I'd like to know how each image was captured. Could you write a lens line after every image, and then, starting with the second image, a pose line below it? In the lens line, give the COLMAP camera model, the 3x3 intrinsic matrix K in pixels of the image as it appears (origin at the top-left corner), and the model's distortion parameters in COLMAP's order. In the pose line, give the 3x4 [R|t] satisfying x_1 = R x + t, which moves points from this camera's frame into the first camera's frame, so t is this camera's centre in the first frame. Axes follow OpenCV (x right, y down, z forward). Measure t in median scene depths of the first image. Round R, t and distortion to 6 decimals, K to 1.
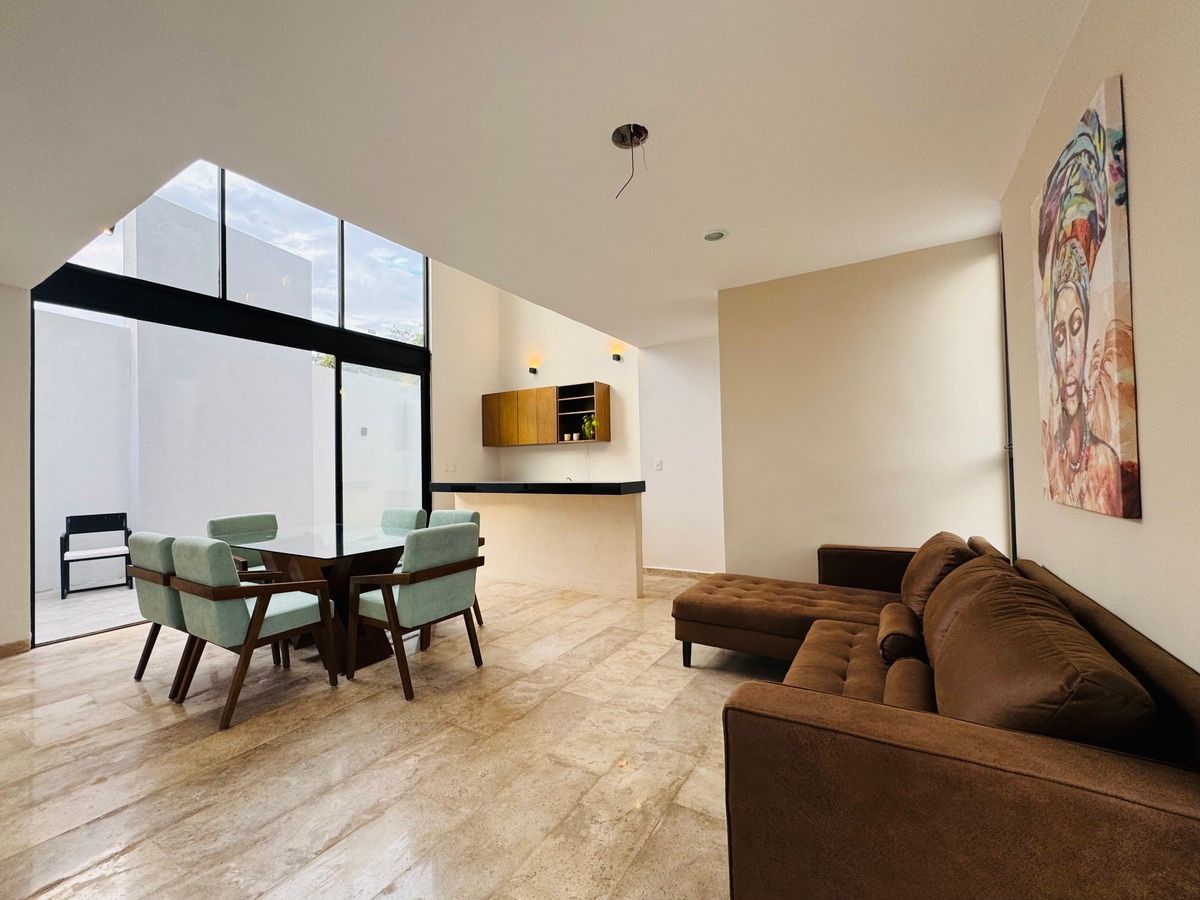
lens RADIAL K [[496.3, 0, 594.9], [0, 496.3, 457.6], [0, 0, 1]] dist [0.000736, 0.000133]
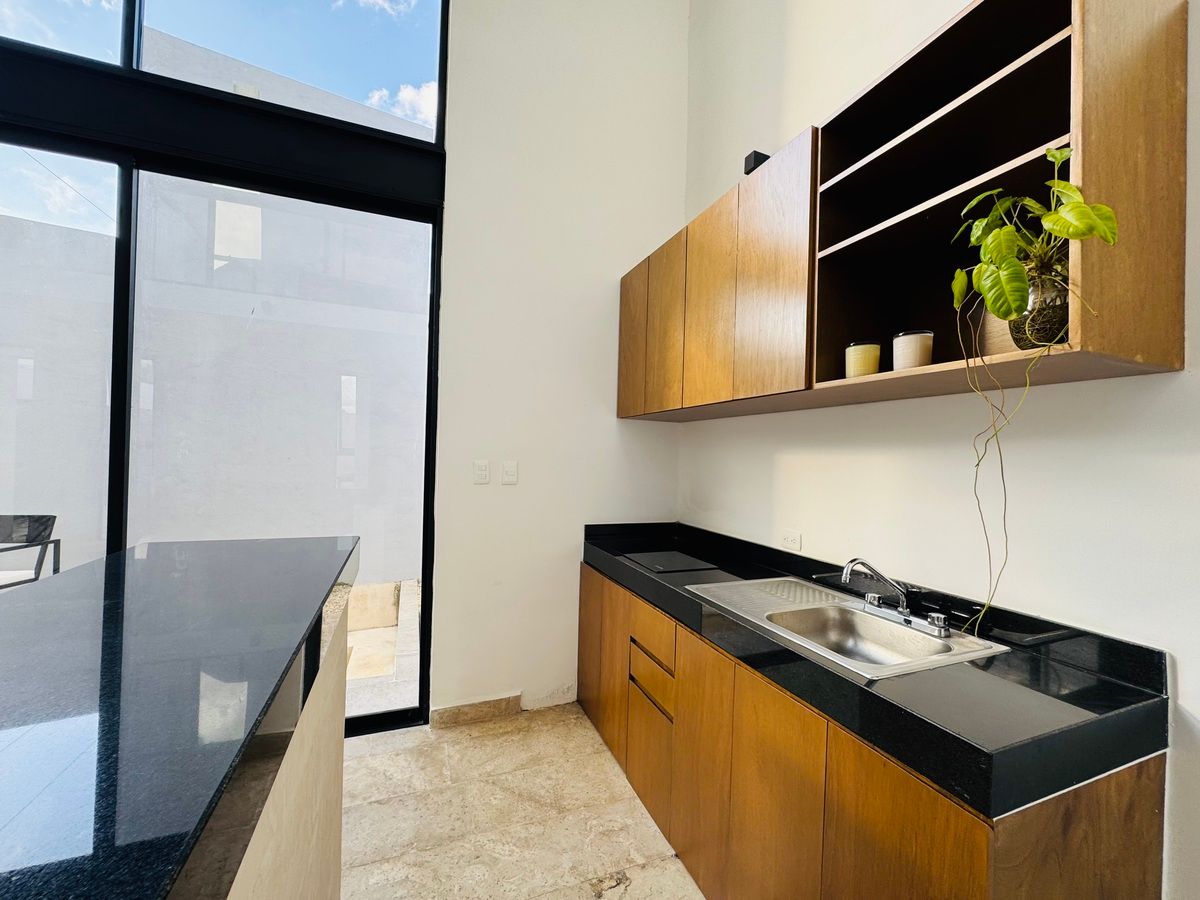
lens RADIAL K [[481.5, 0, 600.0], [0, 481.5, 450.0], [0, 0, 1]] dist [-0.000440, -0.000107]
pose [[0.791782, 0.038856, -0.609567, -0.018744], [-0.035445, 0.999216, 0.017653, -0.003786], [0.609775, 0.007629, 0.792538, 0.791750]]
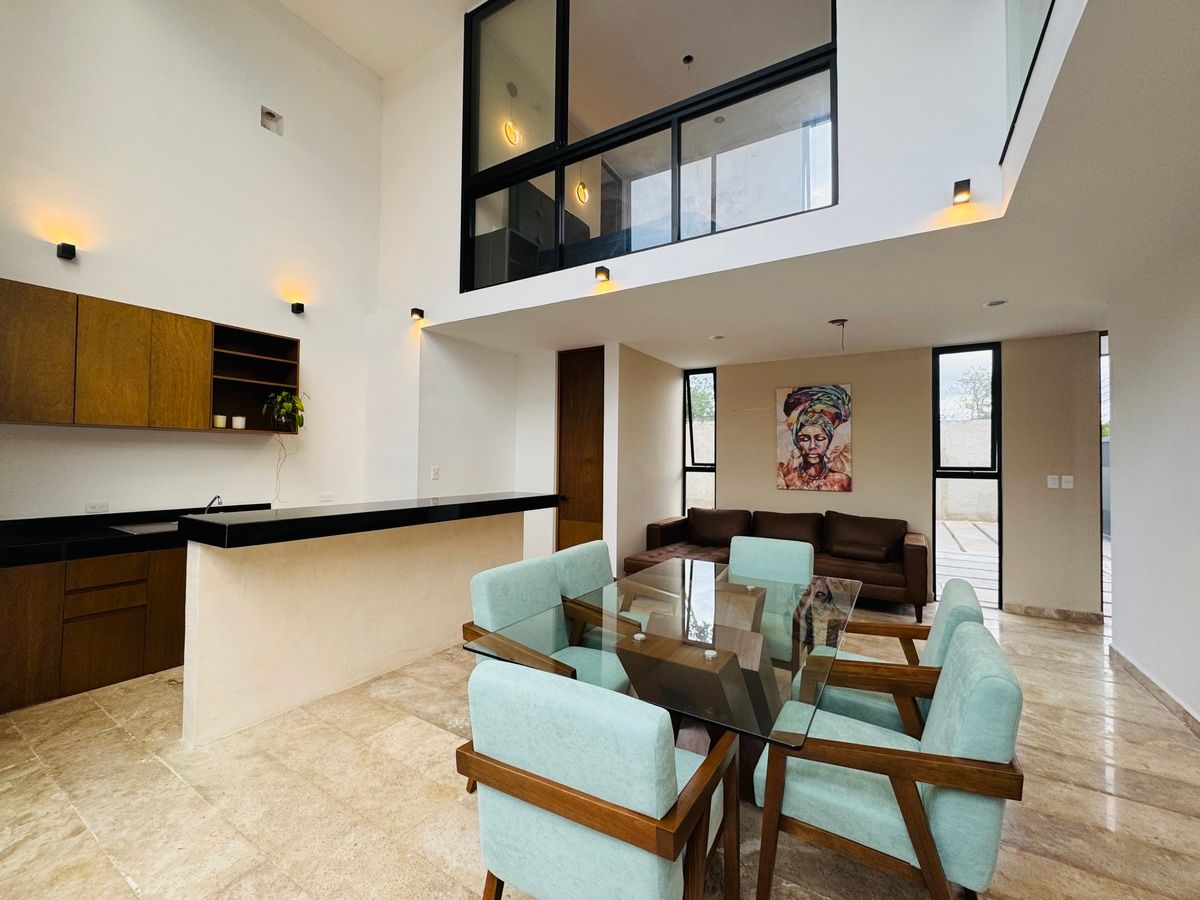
lens RADIAL K [[489.8, 0, 598.1], [0, 489.8, 445.9], [0, 0, 1]] dist [0.000544, -0.000134]
pose [[0.014255, 0.042414, 0.998998, -0.592762], [-0.030210, 0.998662, -0.041969, -0.004181], [-0.999442, -0.029582, 0.015517, 0.588782]]
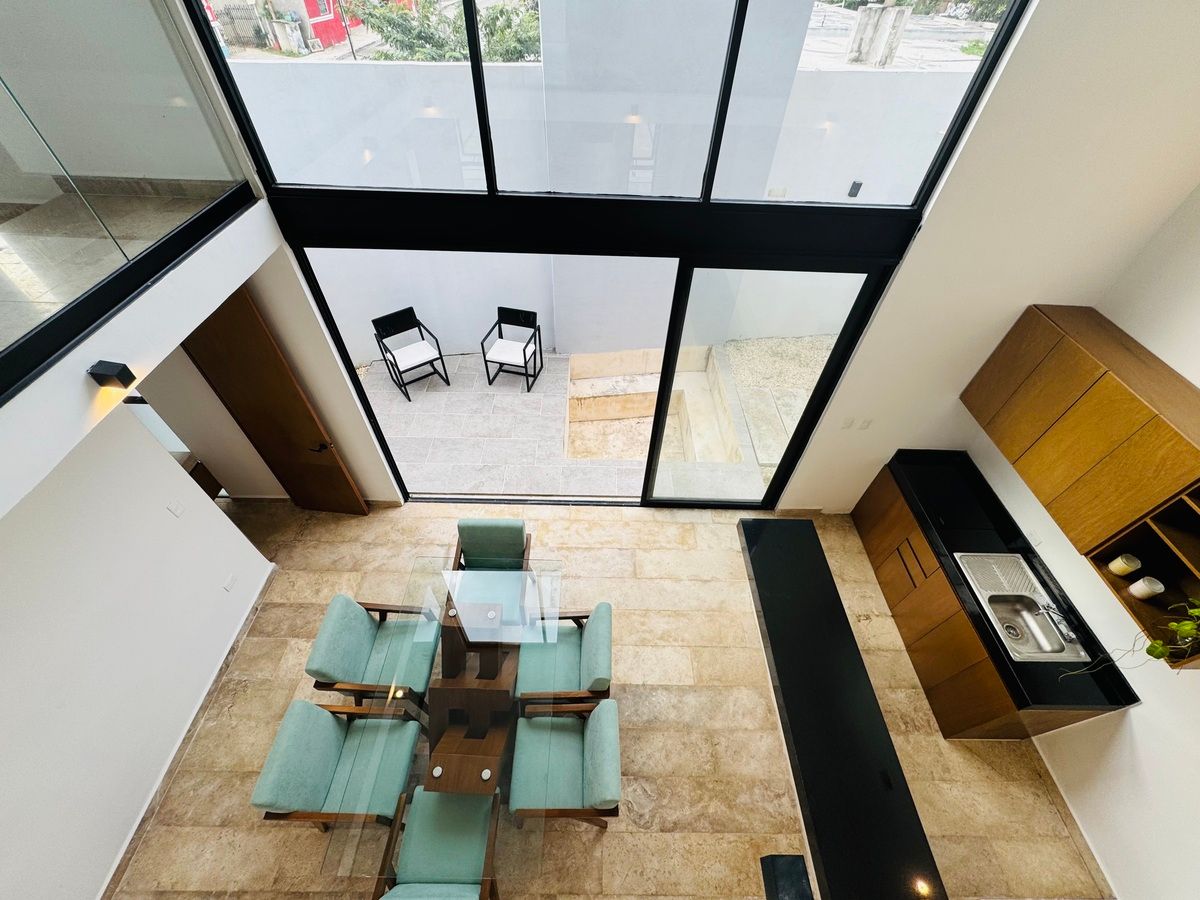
lens RADIAL K [[481.5, 0, 600.0], [0, 481.5, 450.0], [0, 0, 1]] dist [-0.000440, -0.000107]
pose [[0.516192, 0.660360, -0.545409, -0.124396], [-0.028324, 0.649622, 0.759730, -0.386714], [0.856005, -0.376718, 0.354033, 0.554698]]
